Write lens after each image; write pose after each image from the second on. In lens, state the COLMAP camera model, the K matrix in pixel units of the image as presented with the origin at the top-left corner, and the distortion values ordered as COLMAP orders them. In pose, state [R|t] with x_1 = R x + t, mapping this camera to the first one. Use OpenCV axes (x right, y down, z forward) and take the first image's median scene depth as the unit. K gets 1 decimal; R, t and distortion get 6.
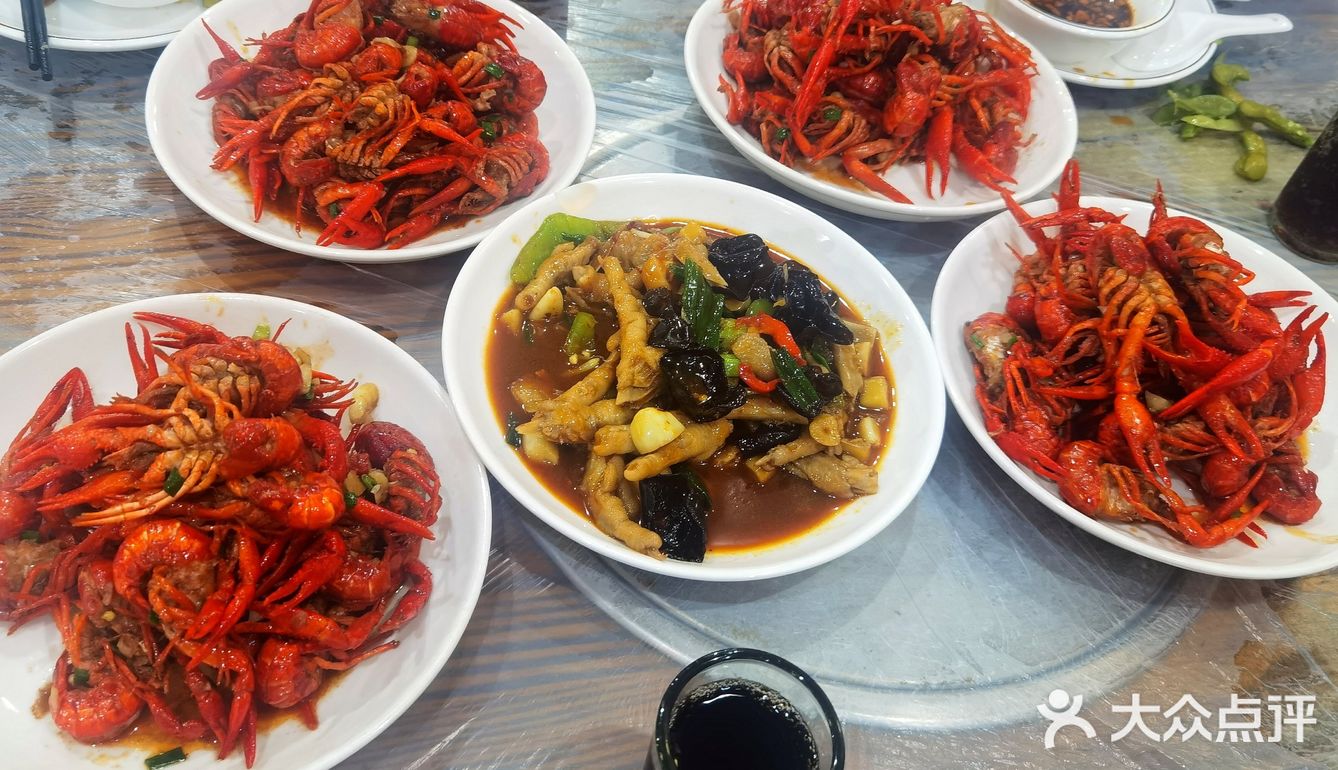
lens RADIAL K [[1433.2, 0, 669.0], [0, 1433.2, 385.0], [0, 0, 1]] dist [-0.013436, 0.199013]
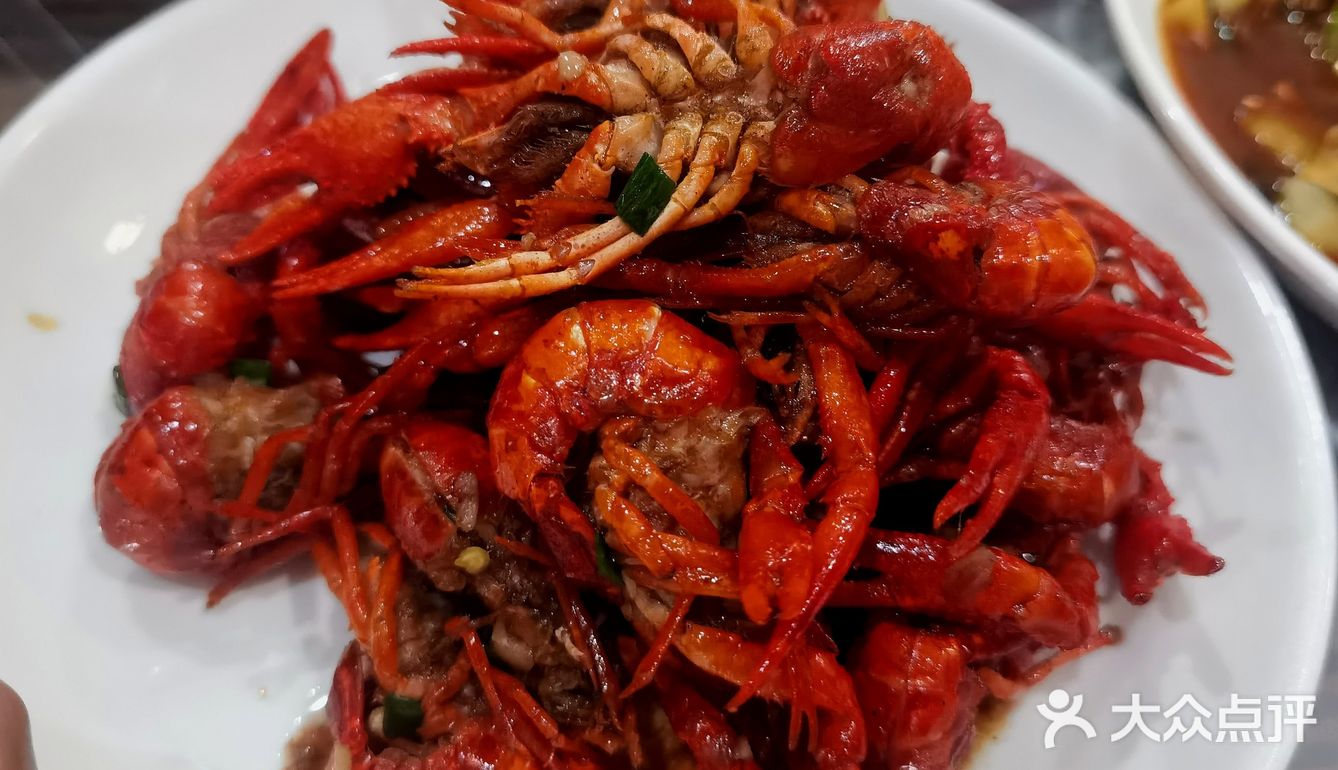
lens RADIAL K [[1433.2, 0, 669.0], [0, 1433.2, 385.0], [0, 0, 1]] dist [-0.013436, 0.199013]
pose [[0.997110, -0.007967, -0.075554, -0.309964], [0.009446, 0.999770, 0.019239, 0.108752], [0.075384, -0.019897, 0.996956, 0.632477]]
